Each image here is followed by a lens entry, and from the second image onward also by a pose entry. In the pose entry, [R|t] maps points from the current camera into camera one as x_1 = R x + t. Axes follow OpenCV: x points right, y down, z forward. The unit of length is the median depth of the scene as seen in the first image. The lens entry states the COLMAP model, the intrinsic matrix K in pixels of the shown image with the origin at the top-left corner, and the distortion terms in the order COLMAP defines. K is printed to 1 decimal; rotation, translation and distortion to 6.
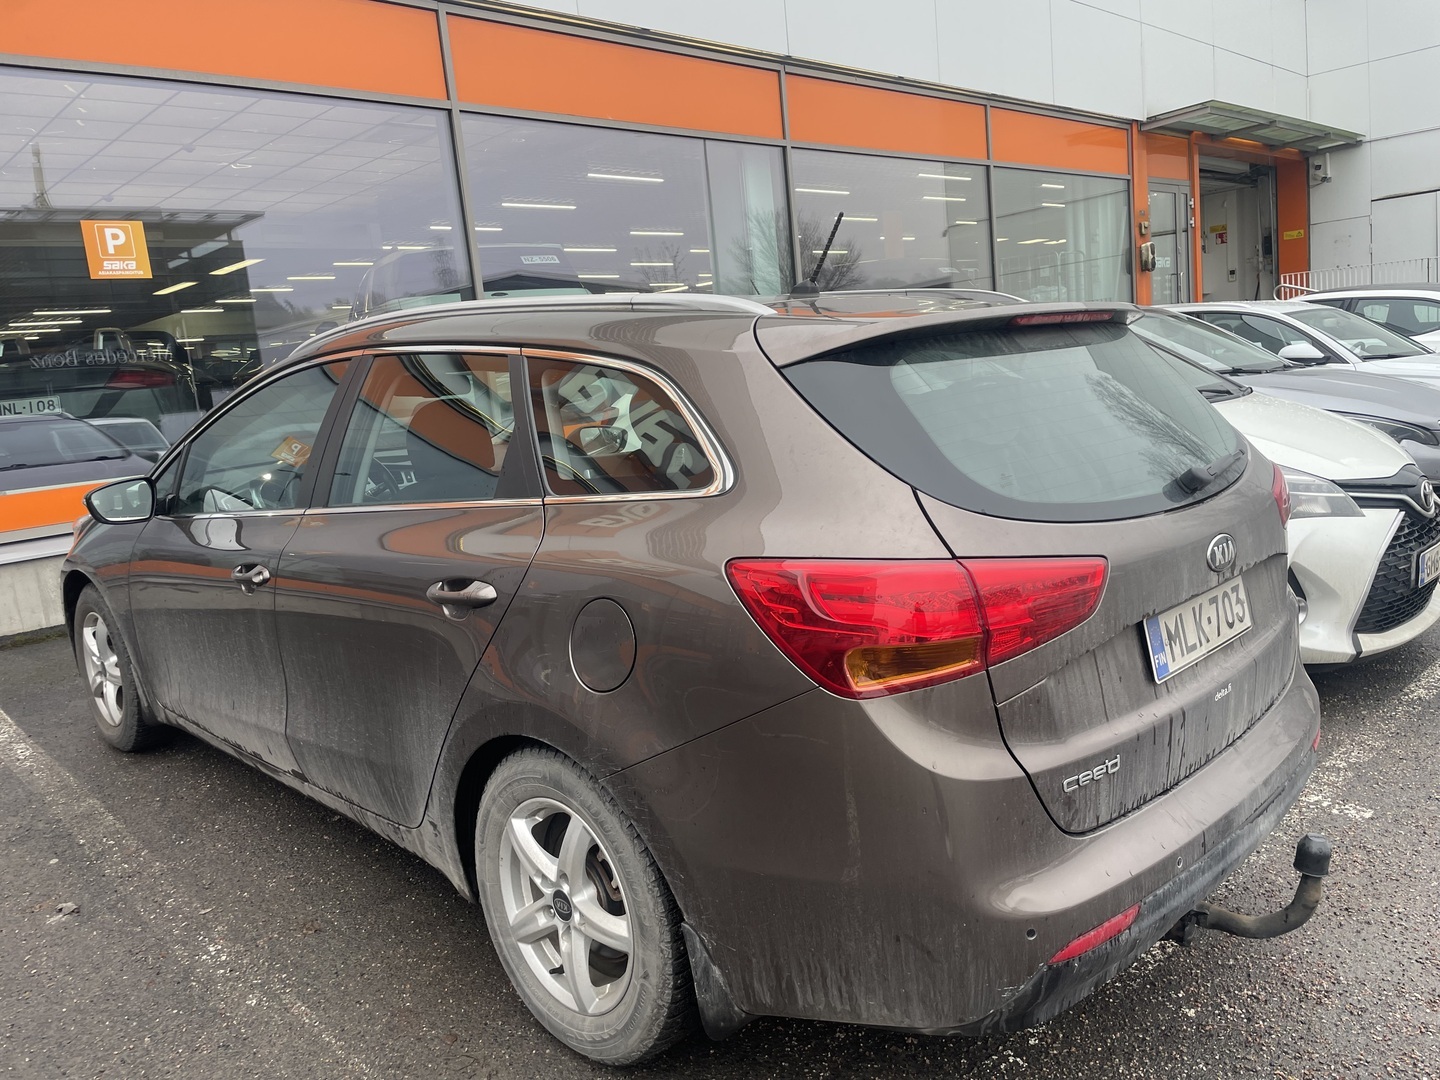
lens RADIAL K [[1084.6, 0, 709.1], [0, 1084.6, 543.7], [0, 0, 1]] dist [0.086976, -0.120309]
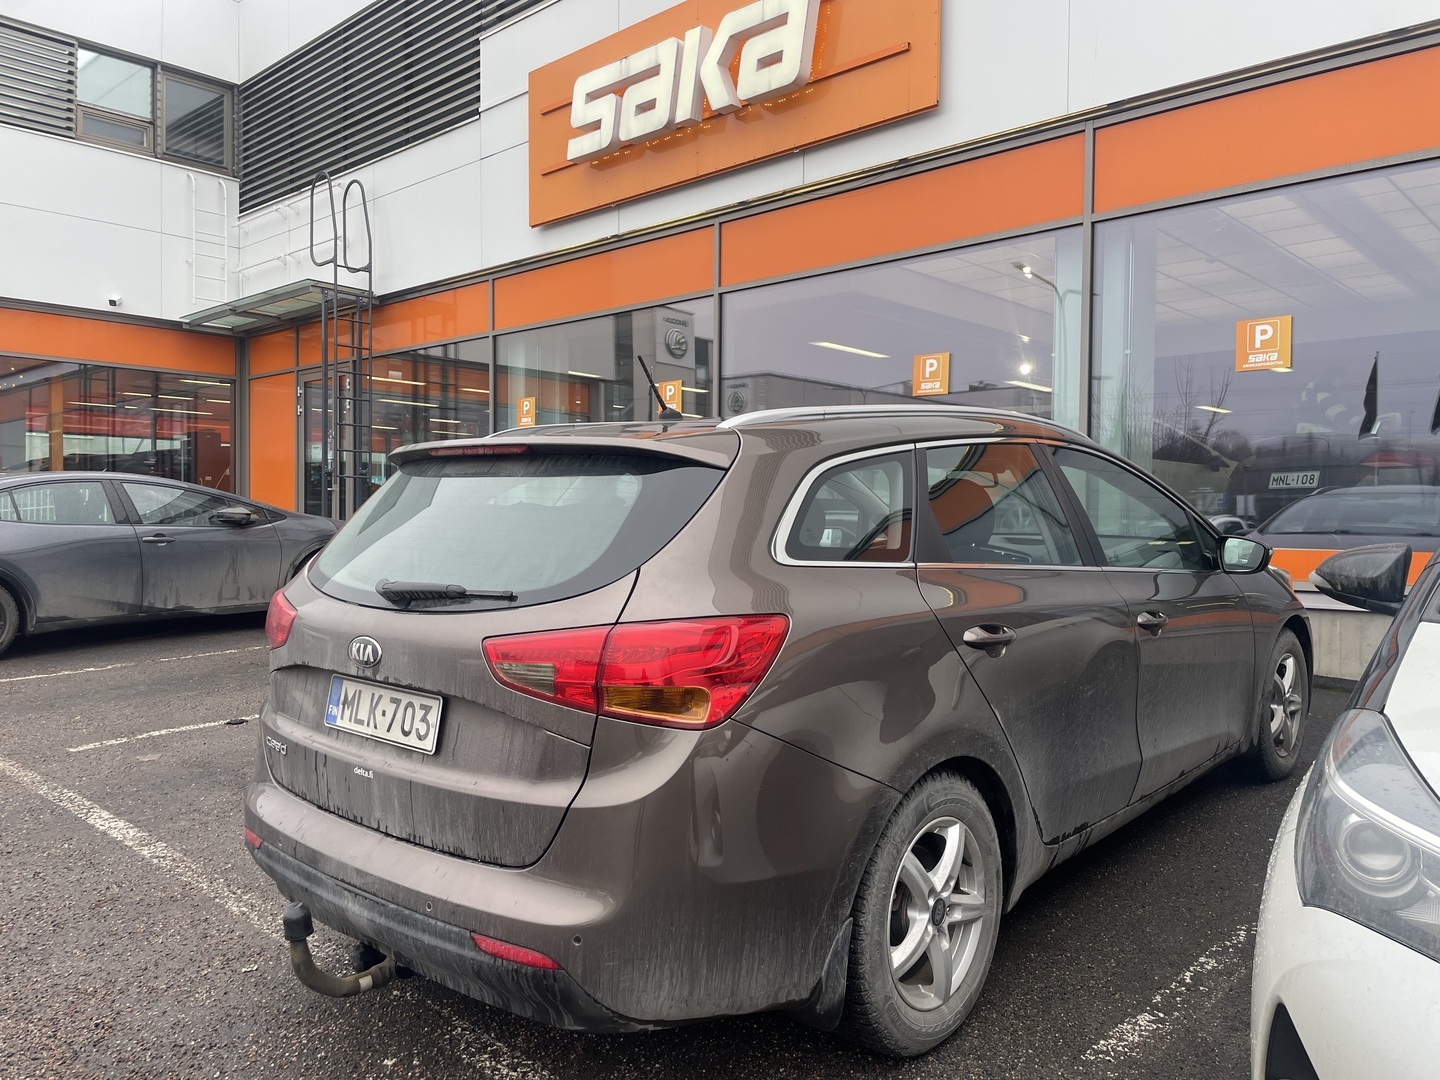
lens RADIAL K [[1084.6, 0, 709.1], [0, 1084.6, 543.7], [0, 0, 1]] dist [0.086976, -0.120309]
pose [[0.030418, 0.113997, -0.993015, 1.586668], [-0.163868, 0.980602, 0.107552, -0.285279], [0.986013, 0.159452, 0.048509, 1.249072]]
